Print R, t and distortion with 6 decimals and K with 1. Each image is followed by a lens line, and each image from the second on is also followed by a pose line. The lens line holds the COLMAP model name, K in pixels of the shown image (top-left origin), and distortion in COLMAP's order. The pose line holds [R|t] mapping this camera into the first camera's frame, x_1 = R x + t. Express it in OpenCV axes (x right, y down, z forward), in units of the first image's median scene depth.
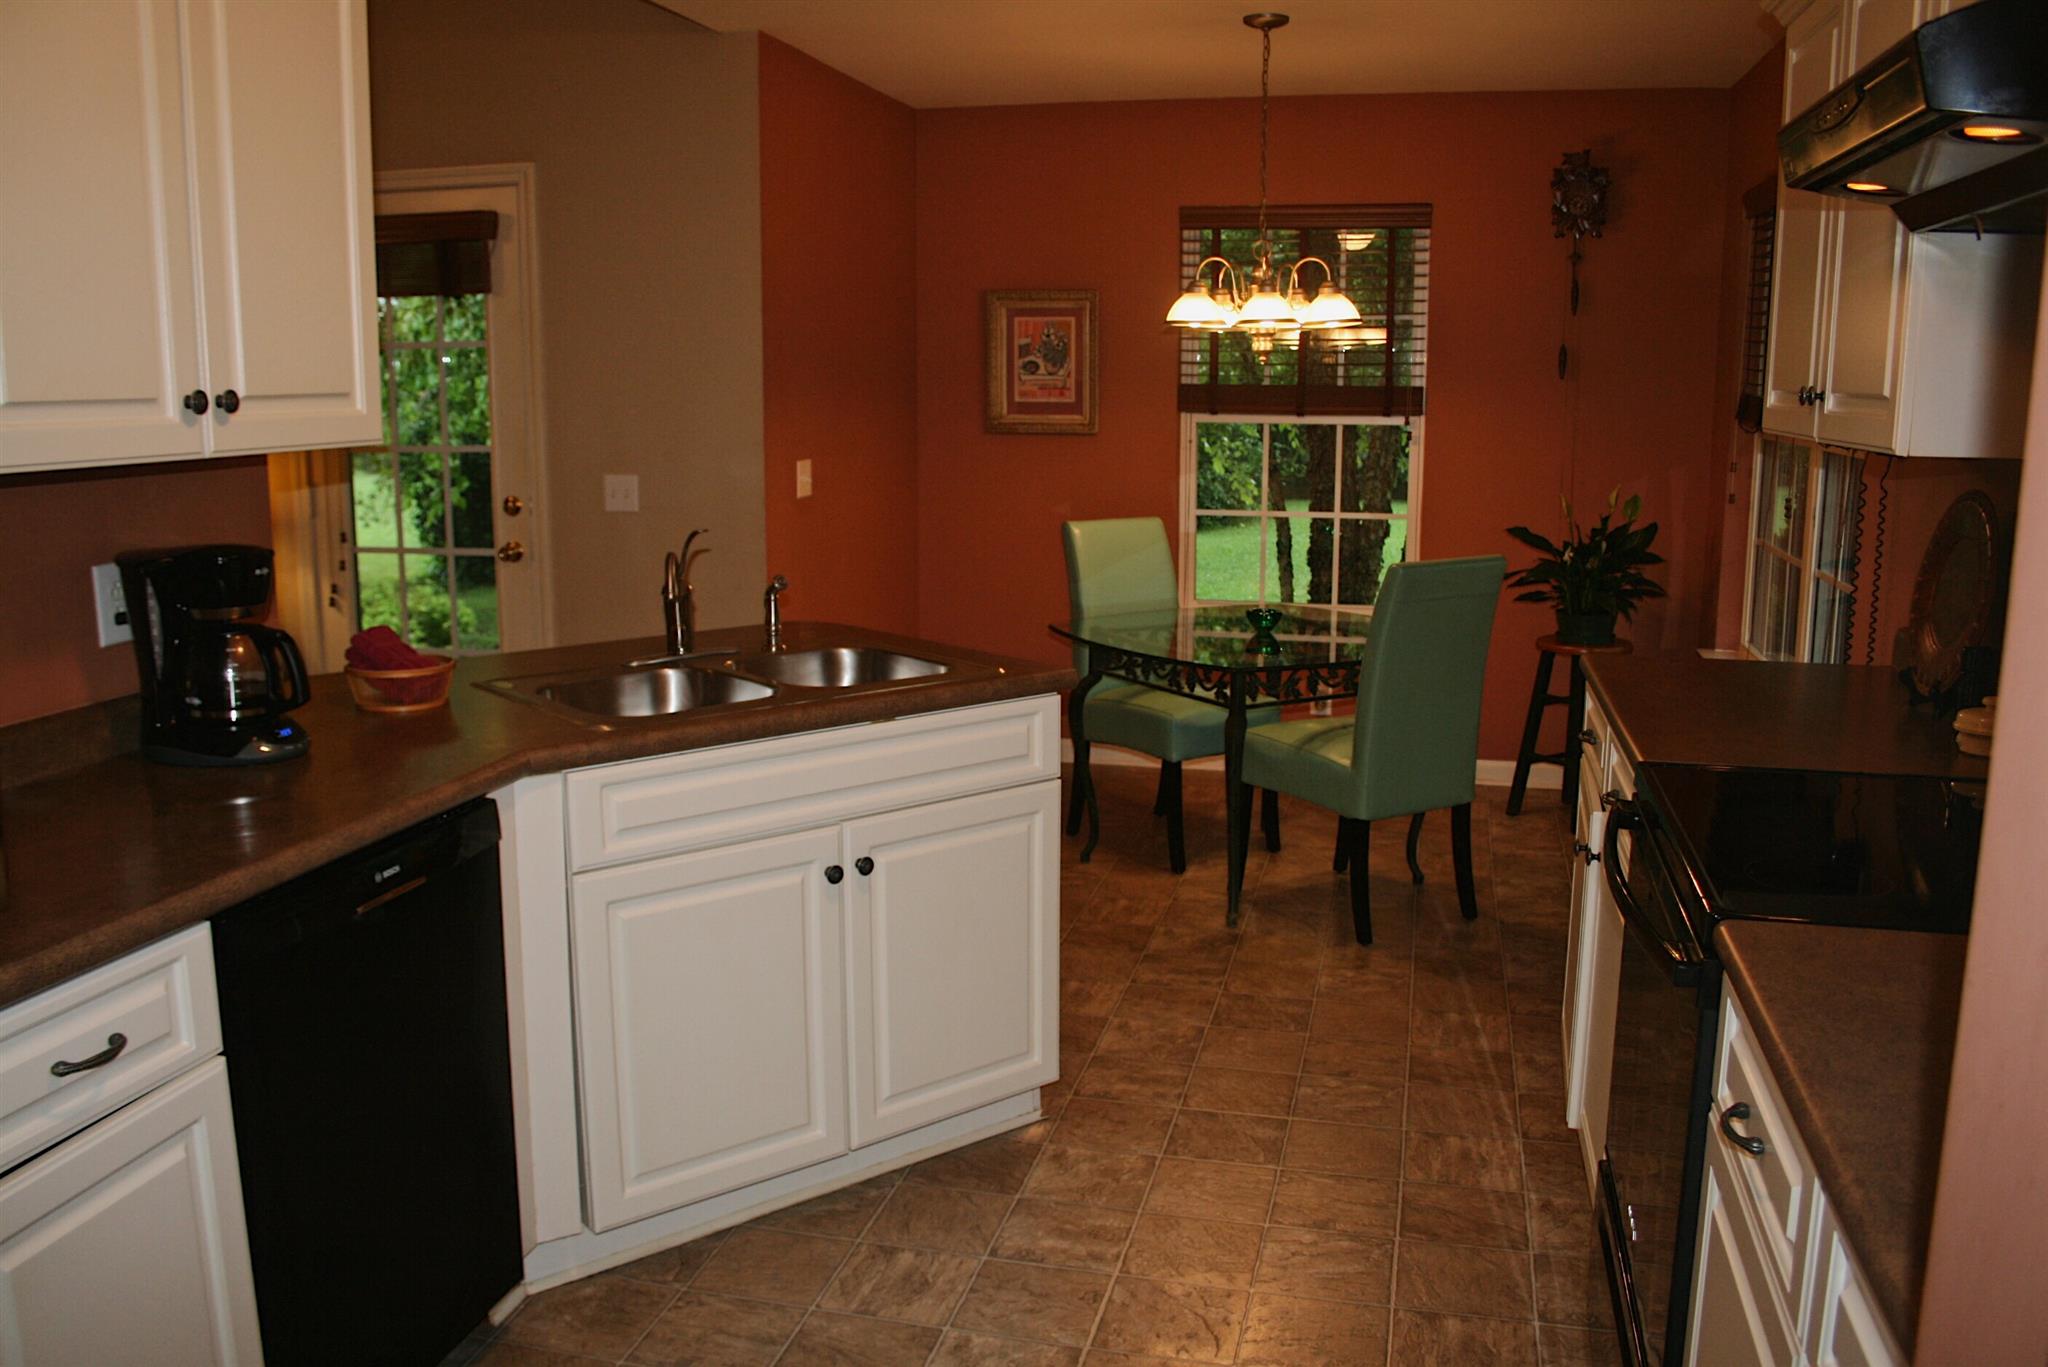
lens RADIAL K [[1658.0, 0, 985.5], [0, 1658.0, 683.3], [0, 0, 1]] dist [-0.171954, 0.132059]
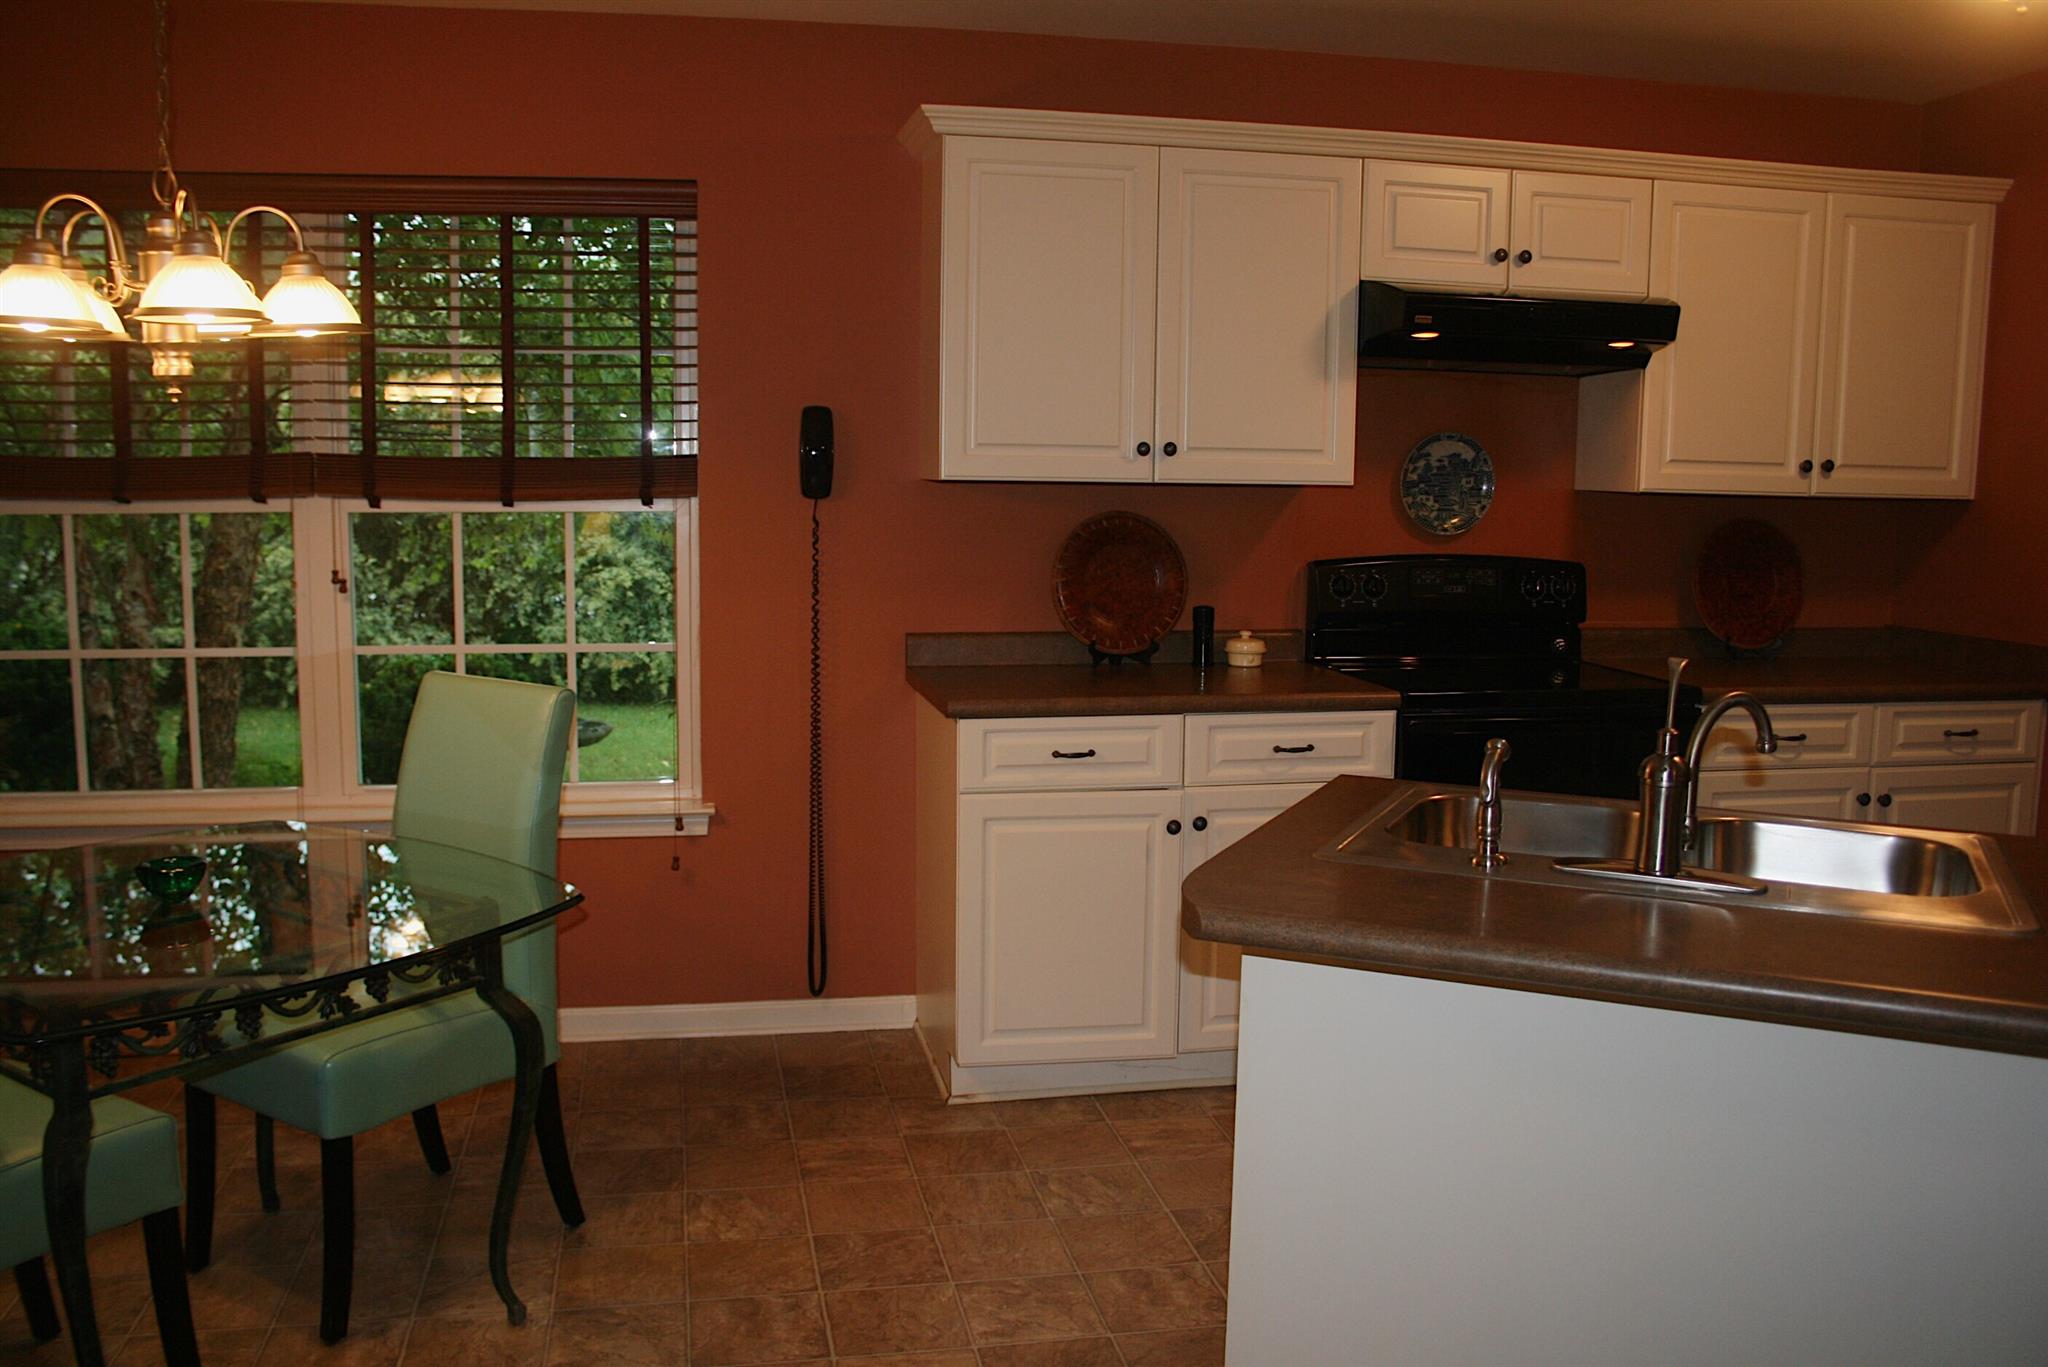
lens RADIAL K [[1658.0, 0, 985.5], [0, 1658.0, 683.3], [0, 0, 1]] dist [-0.171954, 0.132059]
pose [[-0.438980, -0.116882, 0.890862, -0.478749], [0.136532, 0.971311, 0.194714, -0.195459], [-0.888063, 0.207106, -0.410428, 1.141701]]
